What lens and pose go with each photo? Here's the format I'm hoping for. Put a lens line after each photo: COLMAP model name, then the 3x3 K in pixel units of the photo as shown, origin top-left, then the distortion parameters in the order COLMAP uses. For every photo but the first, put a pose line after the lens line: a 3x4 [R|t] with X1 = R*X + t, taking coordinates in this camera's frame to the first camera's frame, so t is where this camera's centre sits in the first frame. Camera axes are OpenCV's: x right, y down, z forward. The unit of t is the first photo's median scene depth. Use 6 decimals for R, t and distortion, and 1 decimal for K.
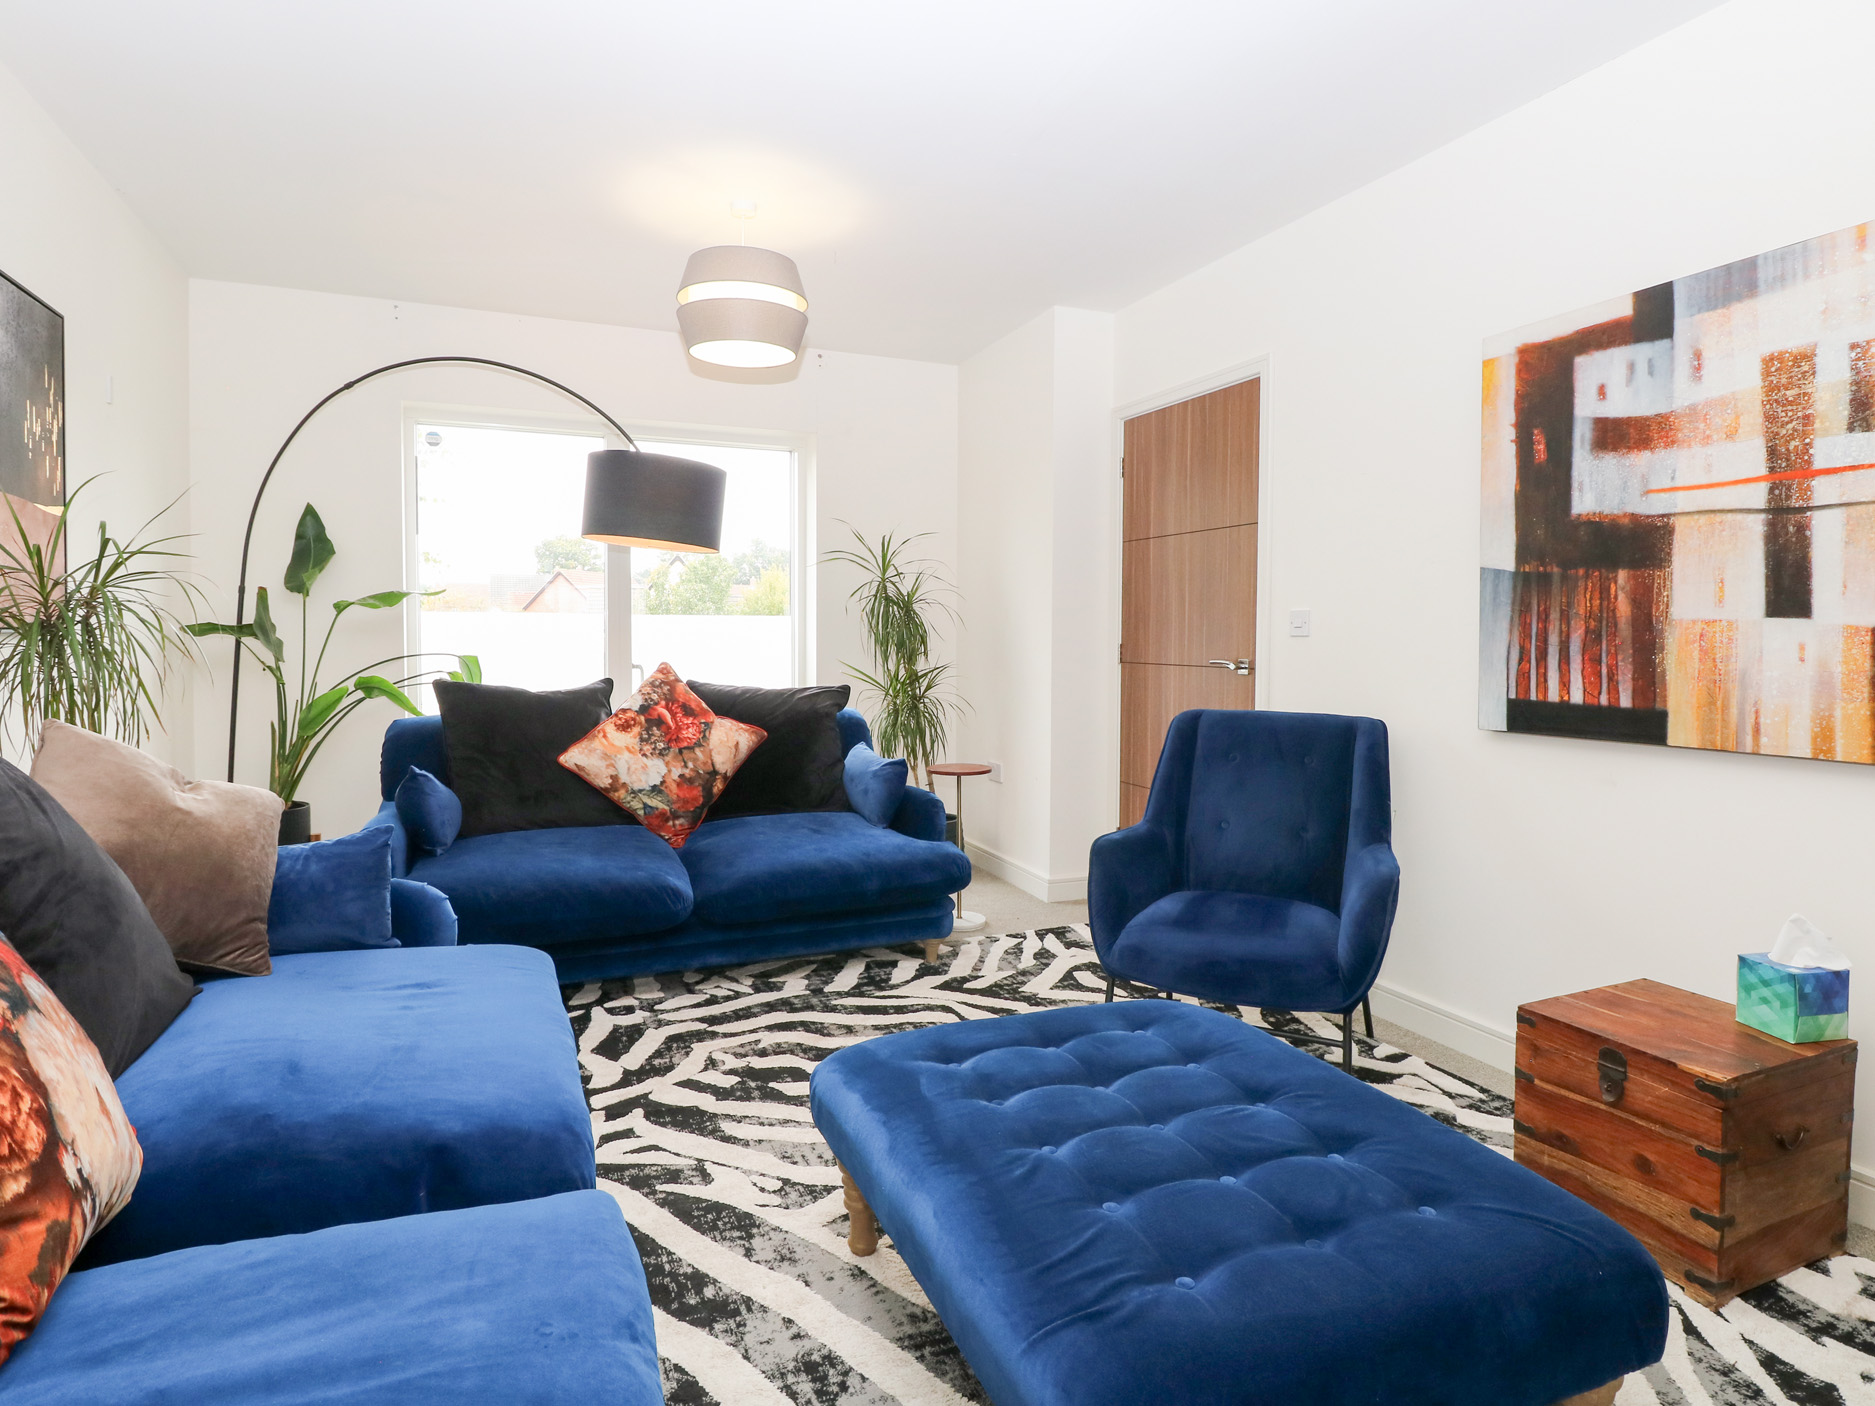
lens RADIAL K [[1039.8, 0, 920.5], [0, 1039.8, 688.4], [0, 0, 1]] dist [-0.006863, -0.008104]
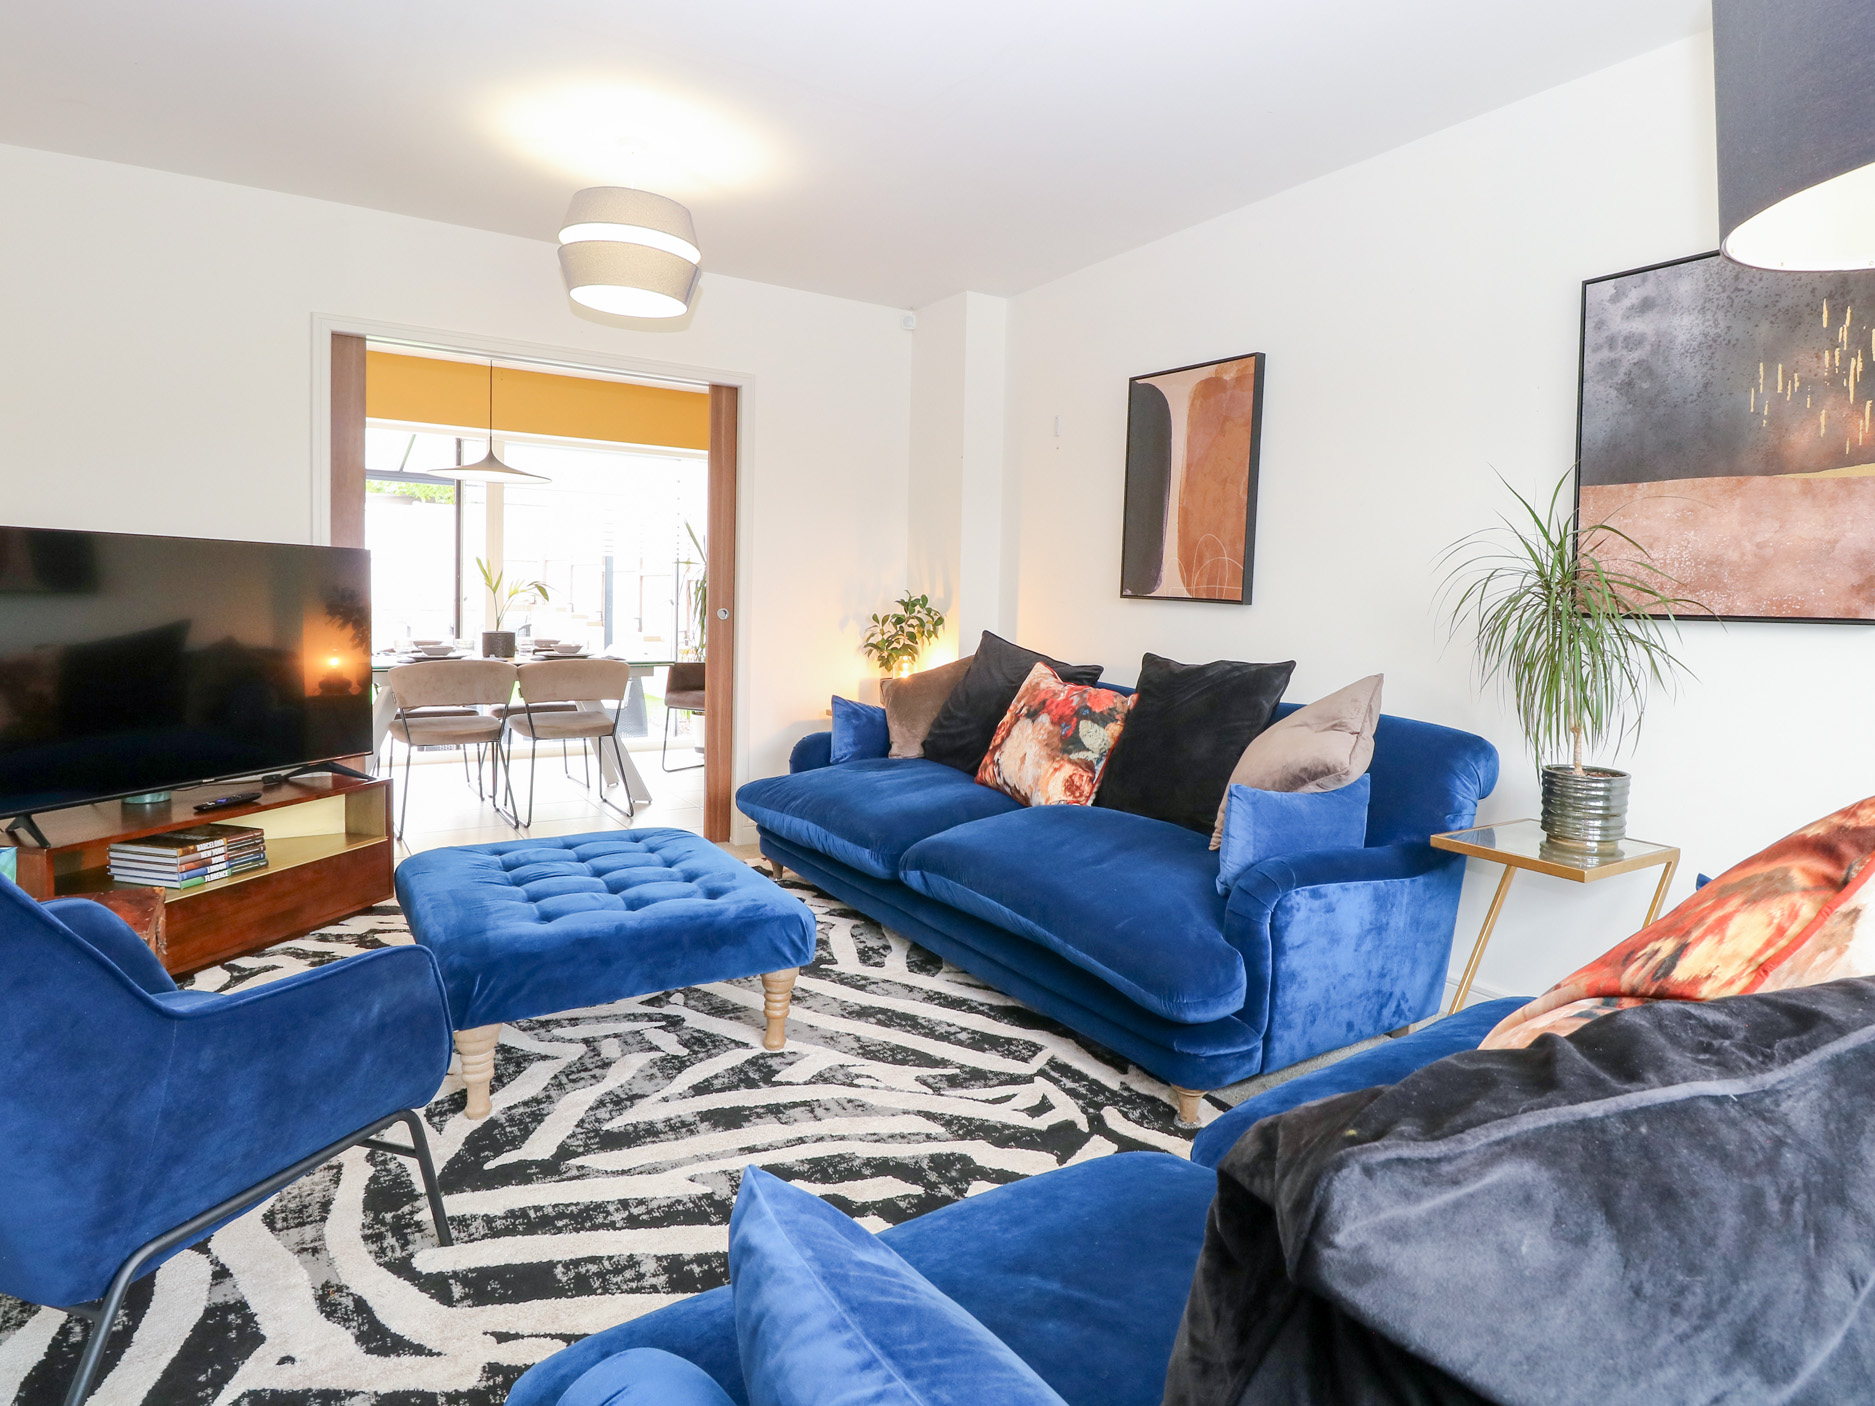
lens RADIAL K [[1039.8, 0, 955.3], [0, 1039.8, 684.6], [0, 0, 1]] dist [-0.006863, -0.008104]
pose [[-0.983620, -0.000608, -0.180253, -0.033539], [-0.028089, 0.988295, 0.149945, -0.114310], [0.178052, 0.152552, -0.972124, 1.856444]]
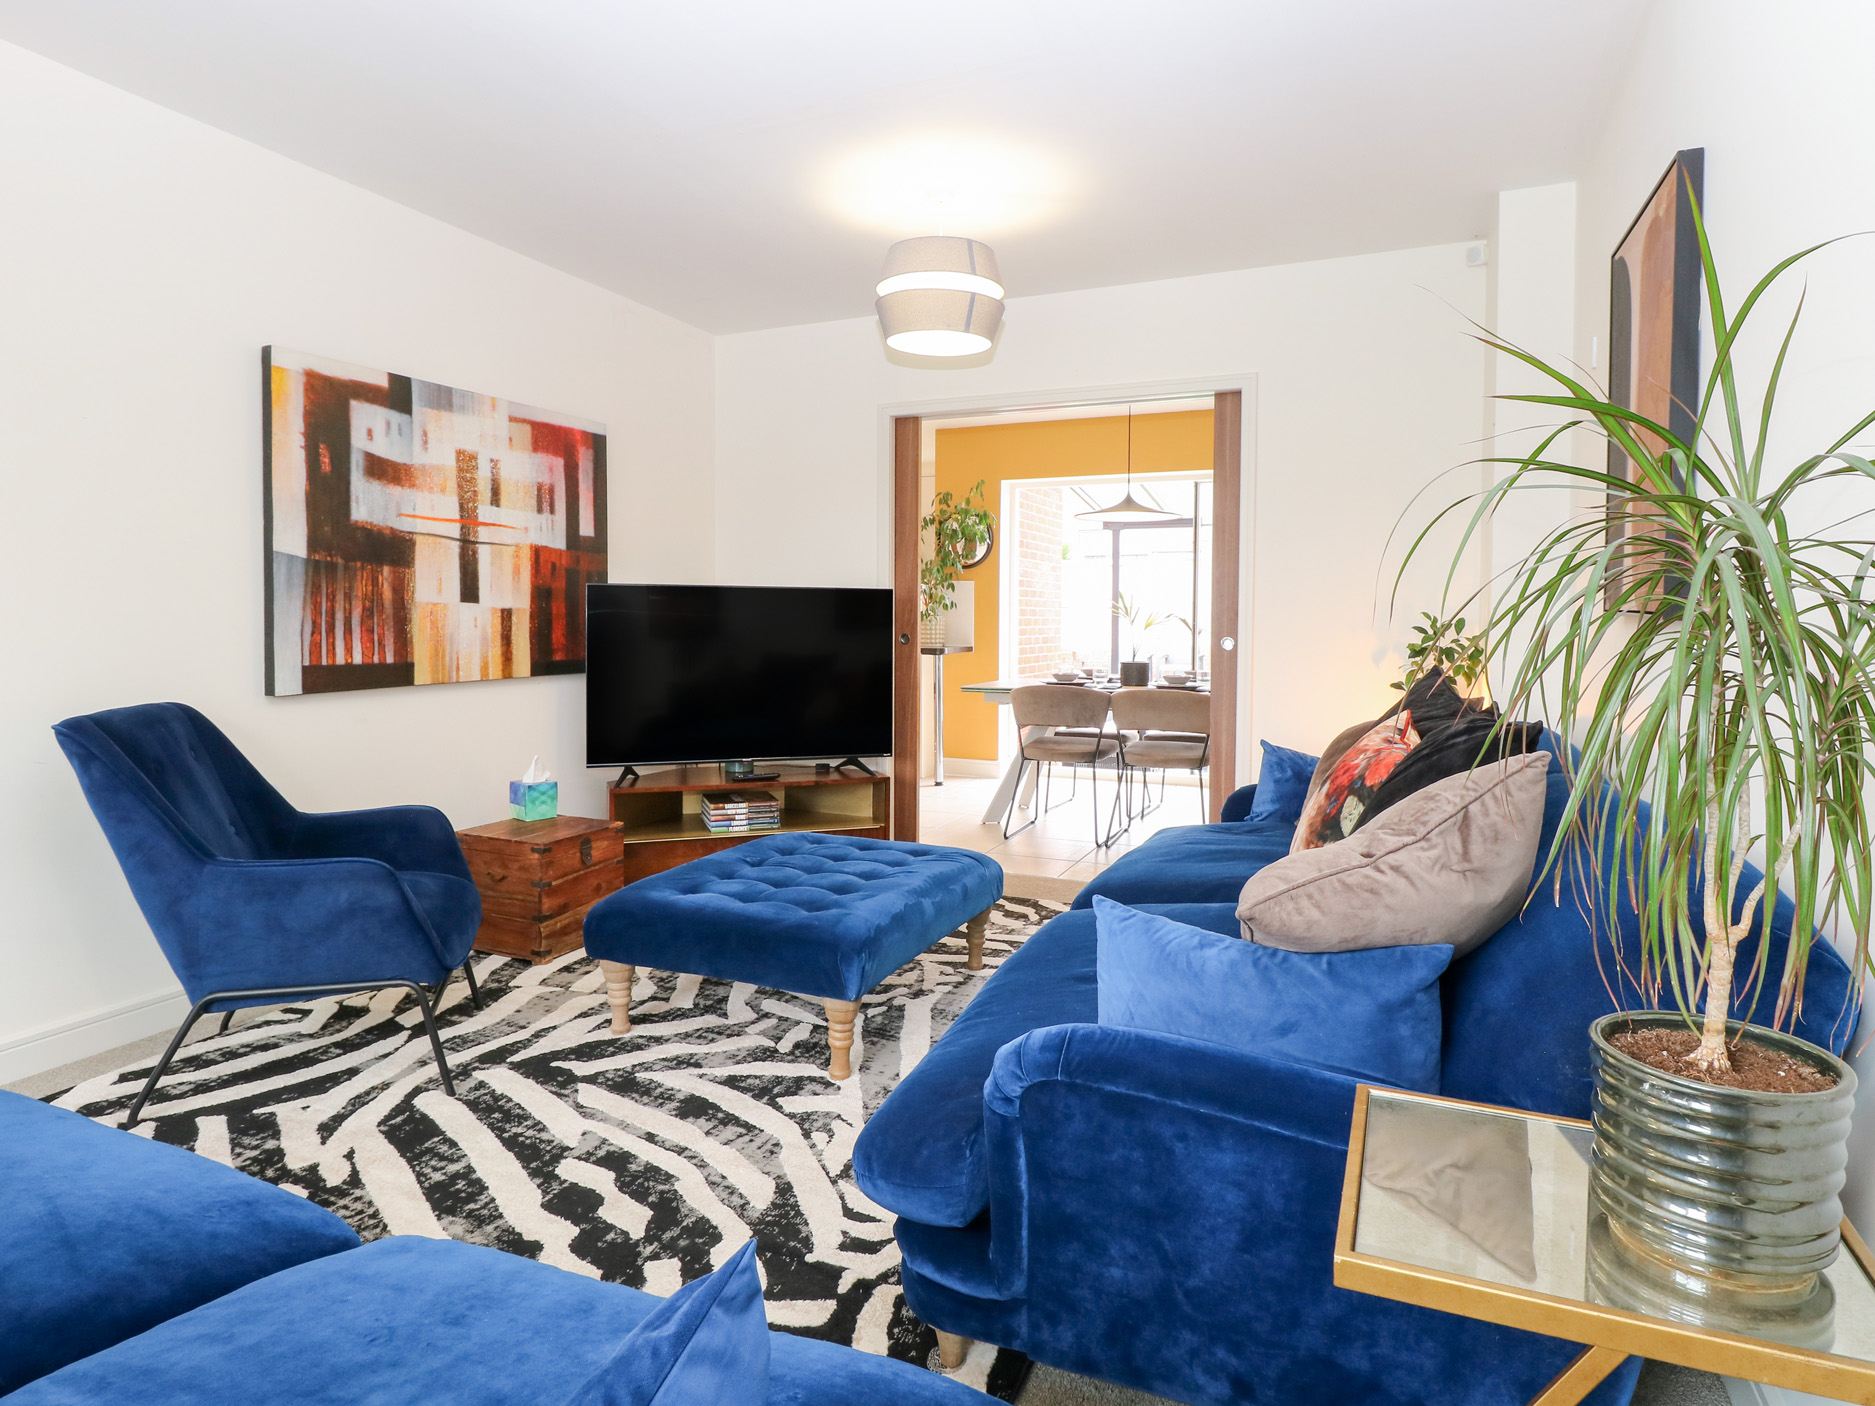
lens RADIAL K [[1039.8, 0, 946.8], [0, 1039.8, 697.8], [0, 0, 1]] dist [-0.006863, -0.008104]
pose [[-0.708340, -0.053699, 0.703826, -0.852095], [0.036349, 0.993004, 0.112344, -0.065409], [-0.704935, 0.105161, -0.701433, 1.437733]]
